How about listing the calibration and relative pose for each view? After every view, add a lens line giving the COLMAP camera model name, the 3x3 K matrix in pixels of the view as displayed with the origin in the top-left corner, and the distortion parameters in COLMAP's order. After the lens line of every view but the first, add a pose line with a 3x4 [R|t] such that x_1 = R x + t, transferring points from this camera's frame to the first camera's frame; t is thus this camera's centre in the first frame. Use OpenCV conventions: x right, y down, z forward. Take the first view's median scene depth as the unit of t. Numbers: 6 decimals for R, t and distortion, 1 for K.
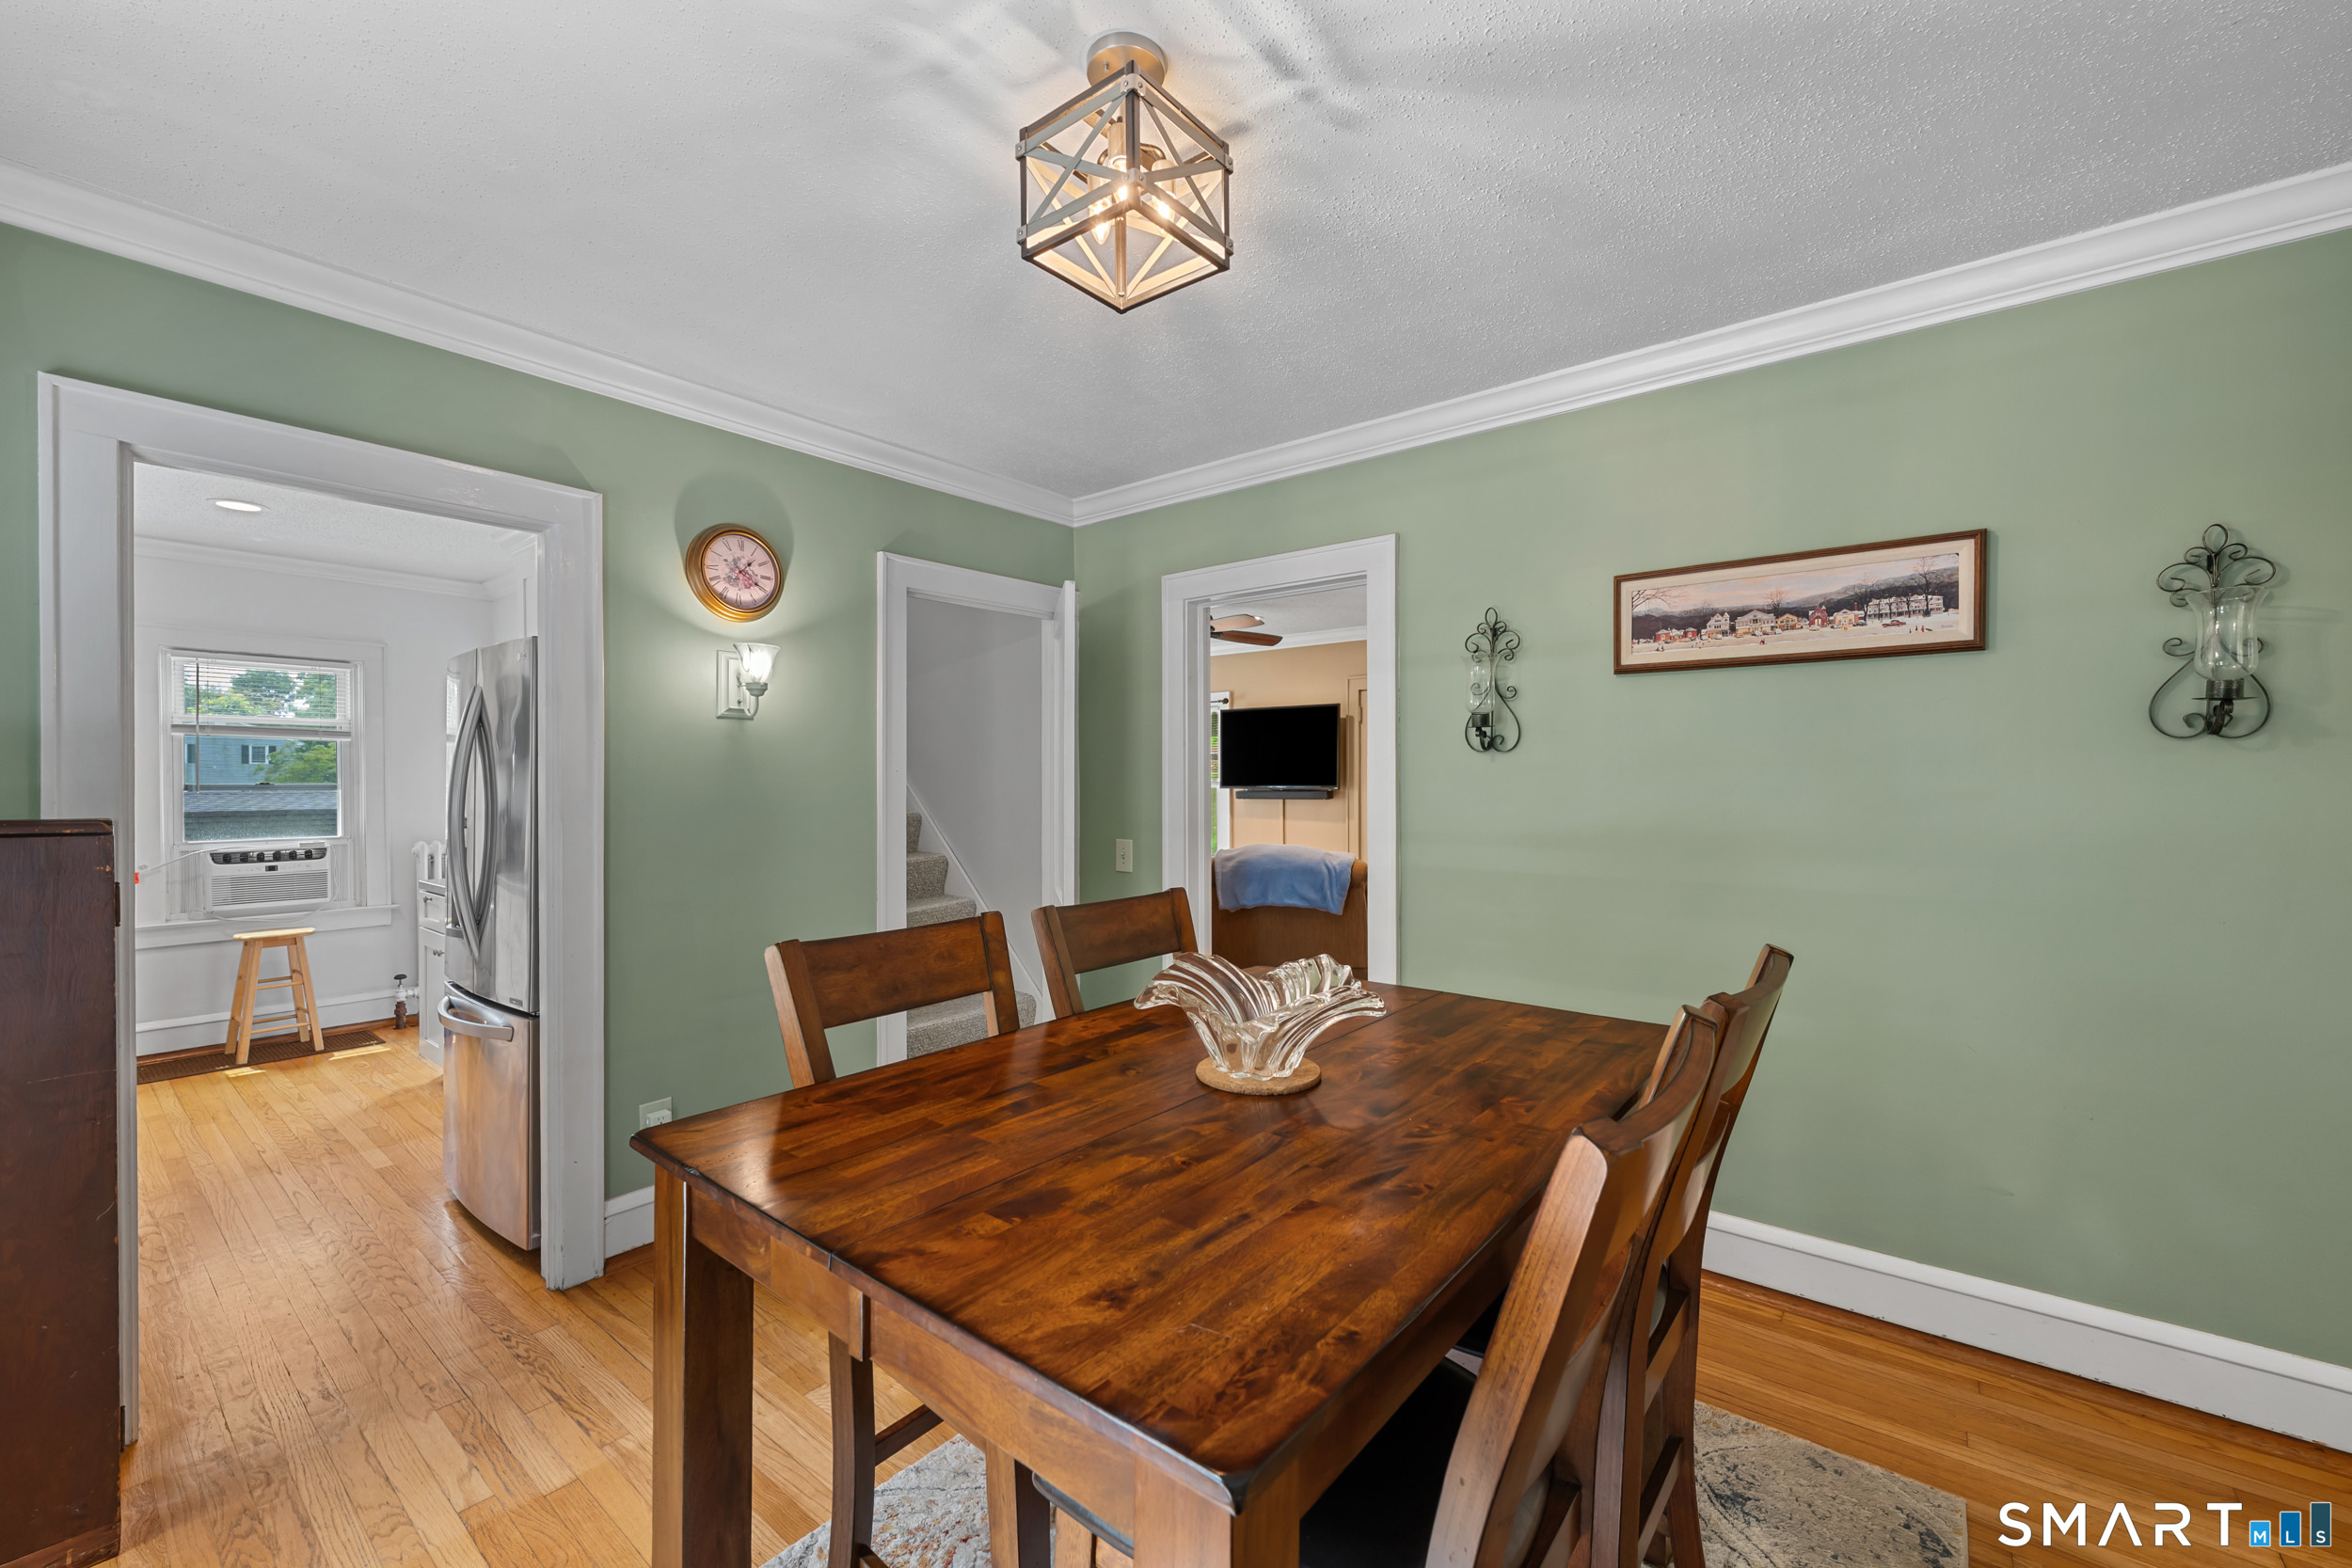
lens RADIAL K [[935.2, 0, 1167.3], [0, 935.2, 795.2], [0, 0, 1]] dist [-0.000385, 0.000494]
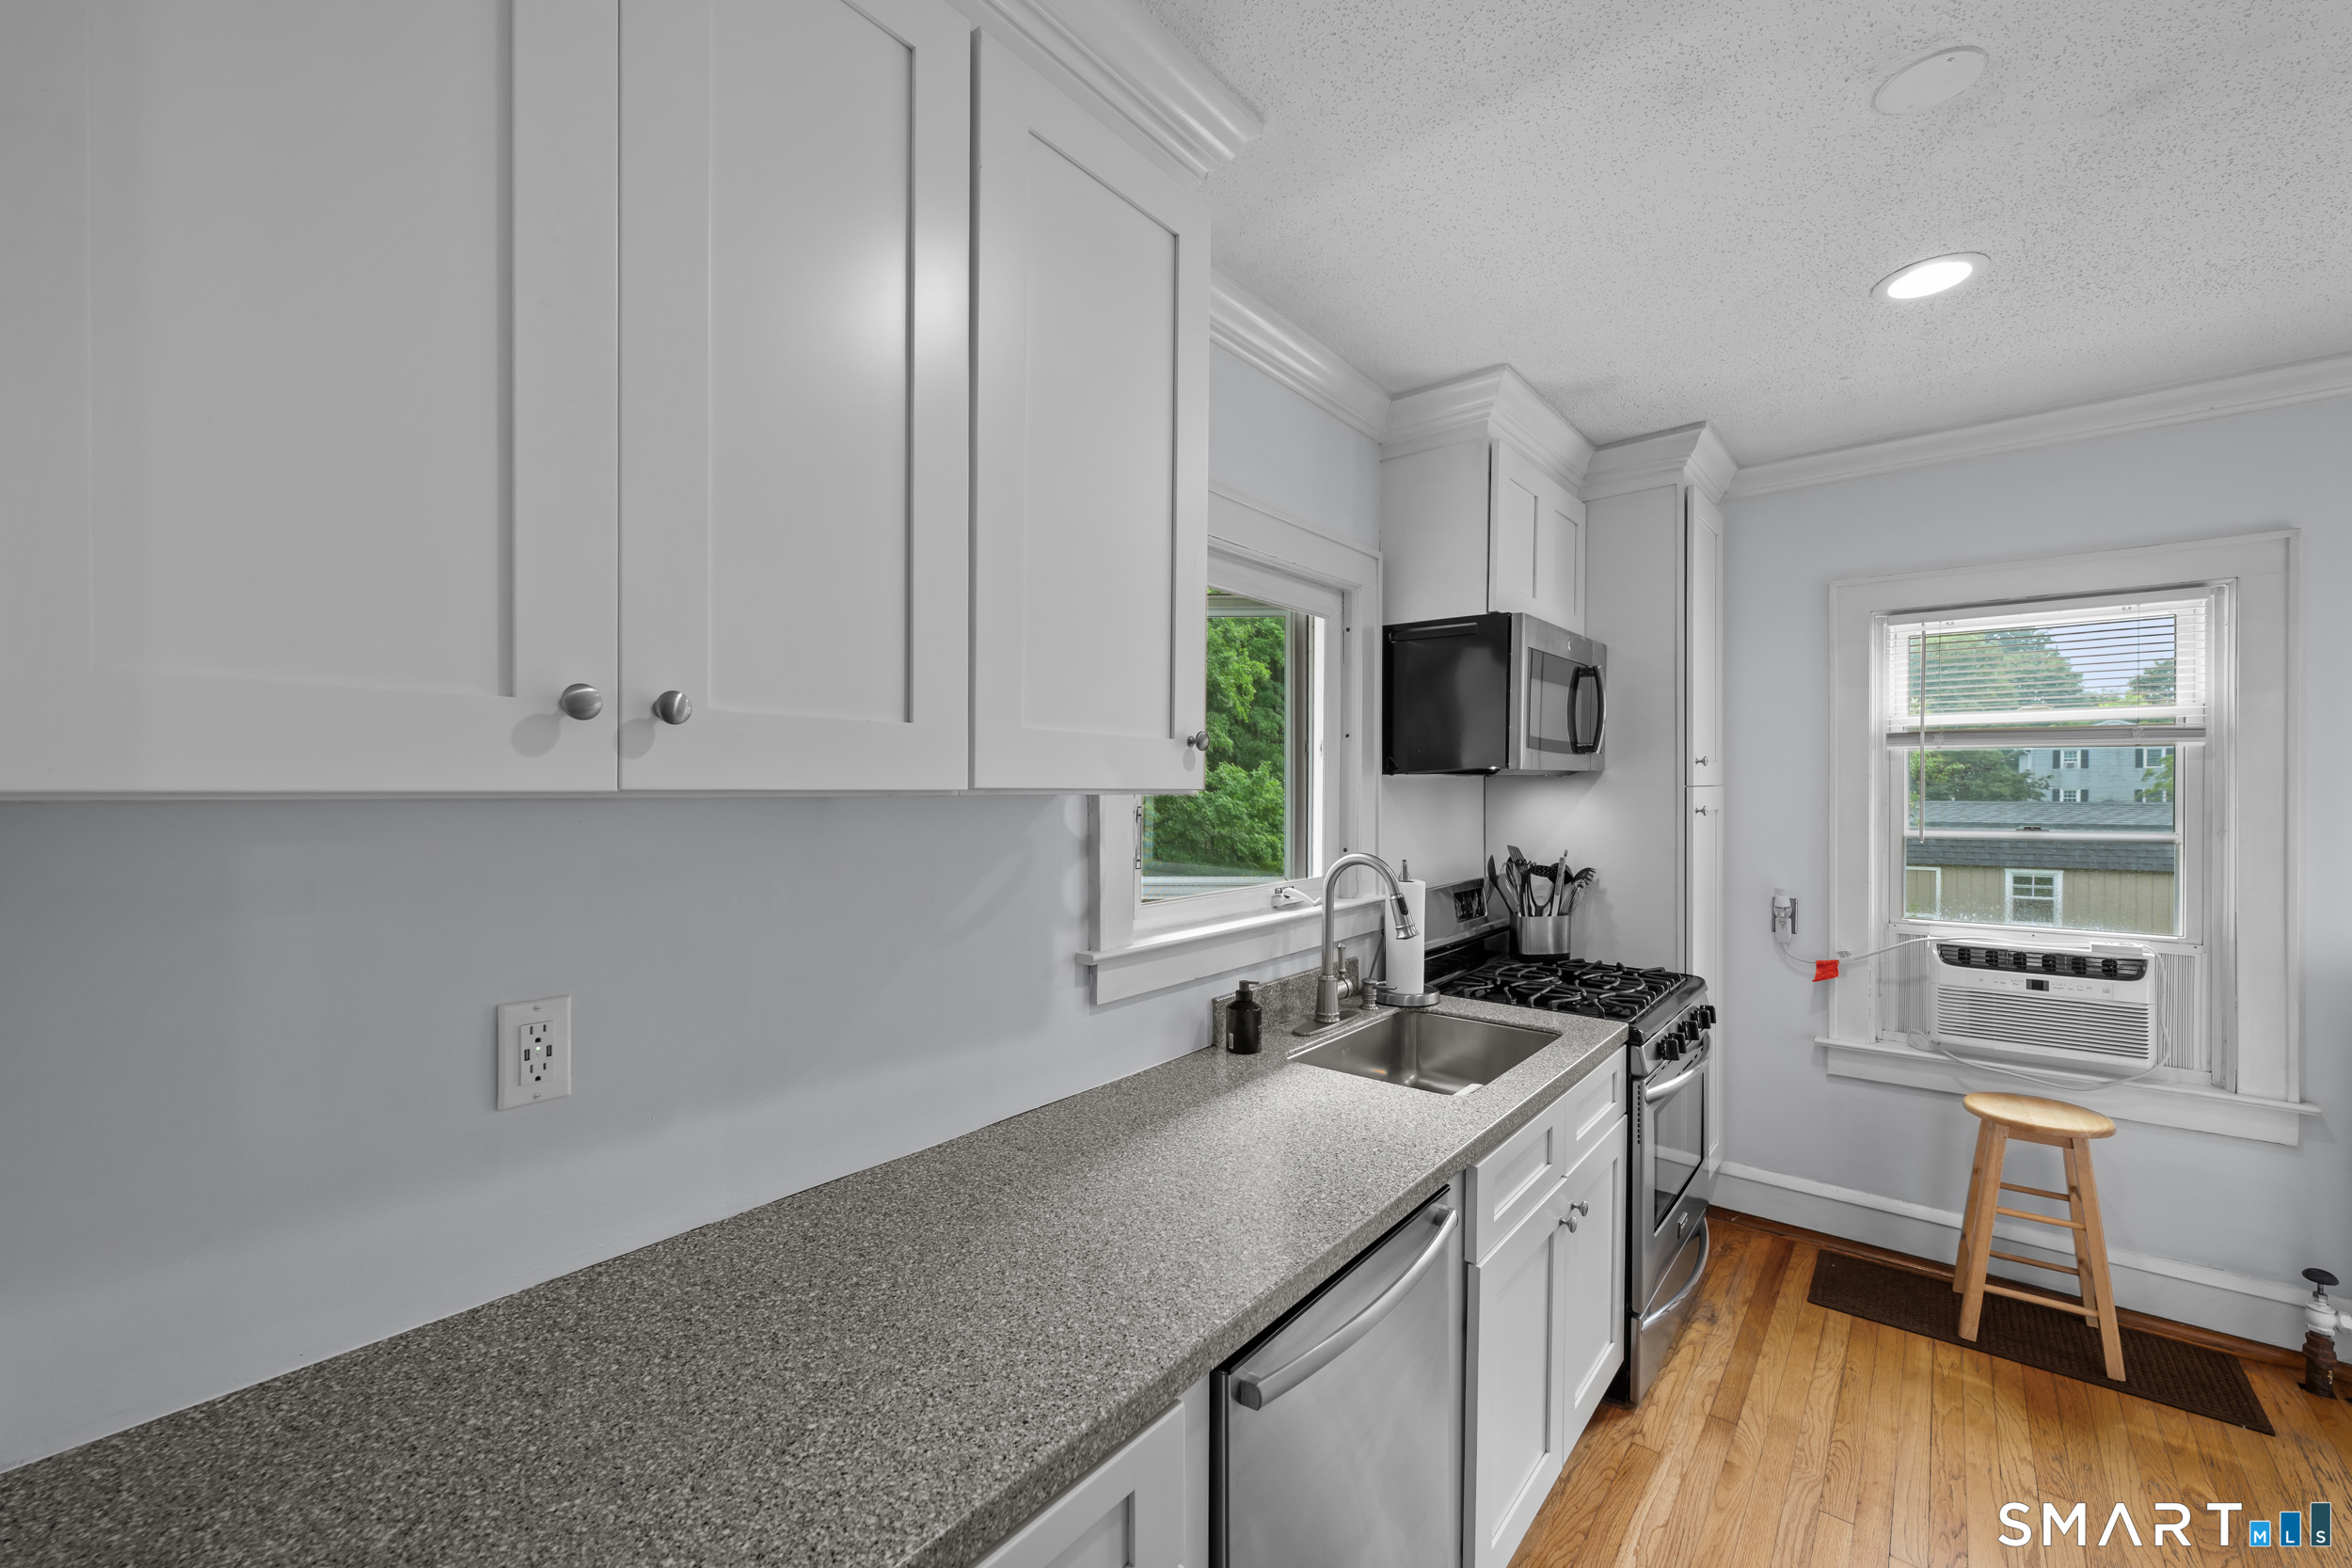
lens RADIAL K [[935.2, 0, 1164.6], [0, 935.2, 796.9], [0, 0, 1]] dist [-0.000385, 0.000494]
pose [[-0.012604, 0.010860, -0.999862, -0.402767], [-0.014890, 0.999828, 0.011047, -0.031290], [0.999810, 0.015027, -0.012440, 0.492283]]
